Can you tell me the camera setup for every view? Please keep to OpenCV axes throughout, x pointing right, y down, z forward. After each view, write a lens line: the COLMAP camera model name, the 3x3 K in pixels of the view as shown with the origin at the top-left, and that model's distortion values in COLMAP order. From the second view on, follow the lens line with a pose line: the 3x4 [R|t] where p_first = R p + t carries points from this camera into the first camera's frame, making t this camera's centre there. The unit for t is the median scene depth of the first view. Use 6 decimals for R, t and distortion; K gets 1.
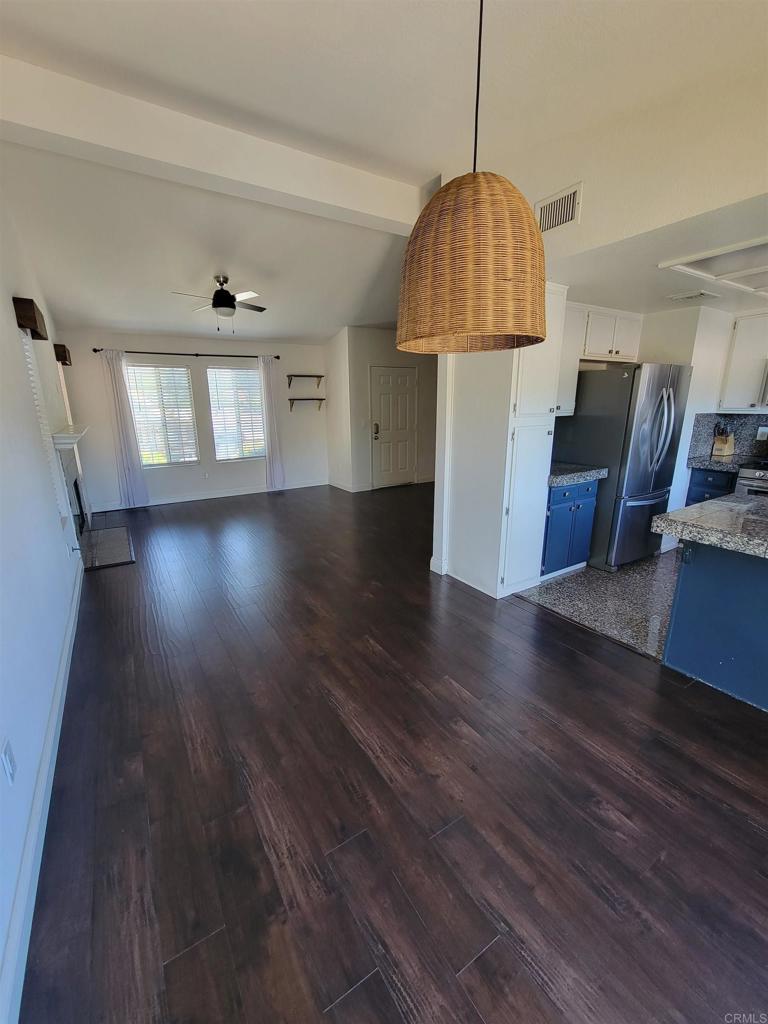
lens RADIAL K [[416.9, 0, 380.5], [0, 416.9, 512.1], [0, 0, 1]] dist [-0.000550, -0.000543]
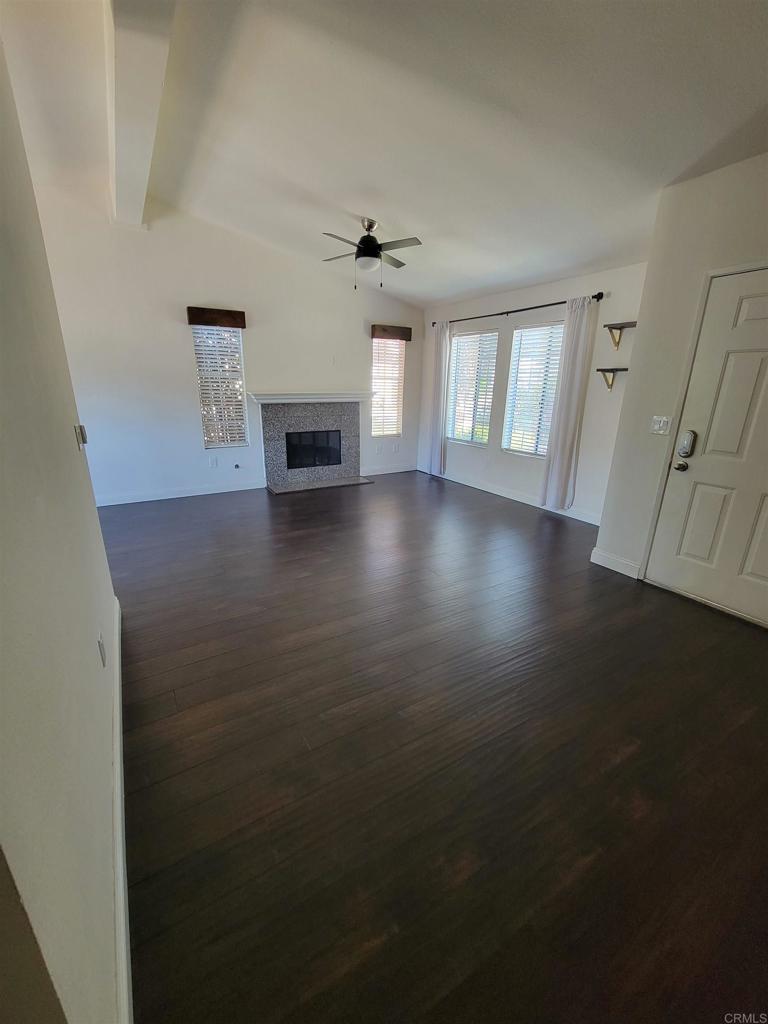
lens RADIAL K [[416.9, 0, 380.5], [0, 416.9, 512.1], [0, 0, 1]] dist [-0.000550, -0.000543]
pose [[-0.016515, 0.313075, -0.949585, 1.052184], [-0.269623, 0.913138, 0.305748, -0.501516], [0.962824, 0.261079, 0.069332, 1.943831]]
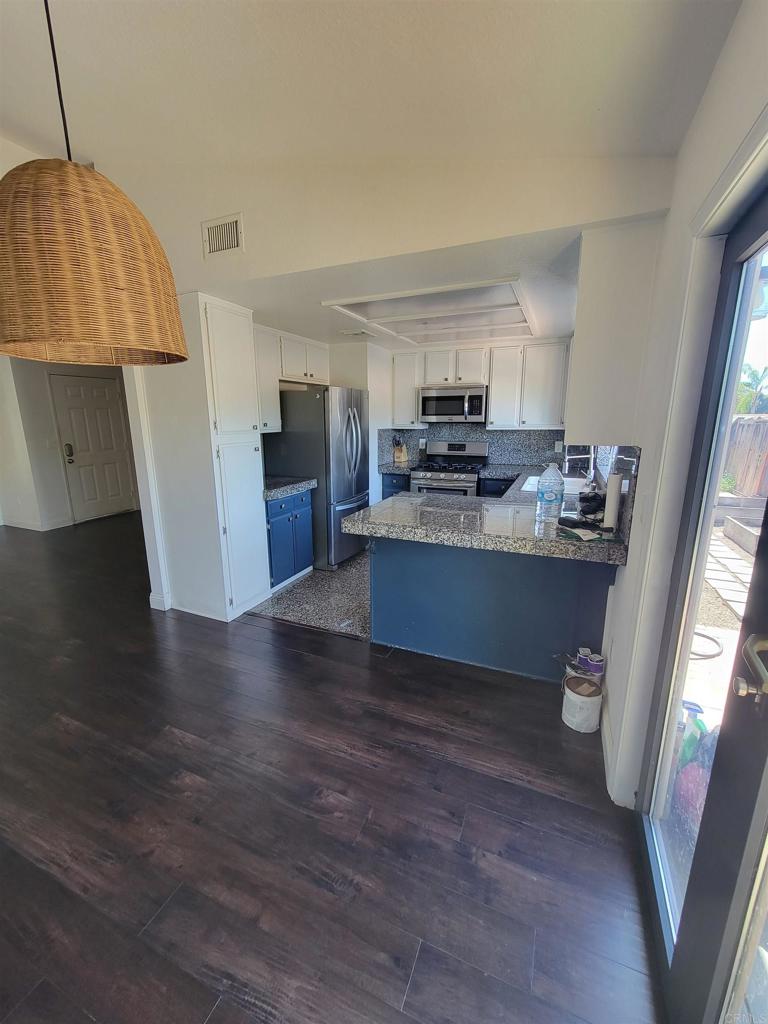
lens RADIAL K [[416.9, 0, 380.5], [0, 416.9, 512.1], [0, 0, 1]] dist [-0.000550, -0.000543]
pose [[0.825594, -0.117649, 0.551864, 0.078323], [0.137727, 0.990457, 0.005109, 0.000362], [-0.547198, 0.071788, 0.833919, -0.013859]]
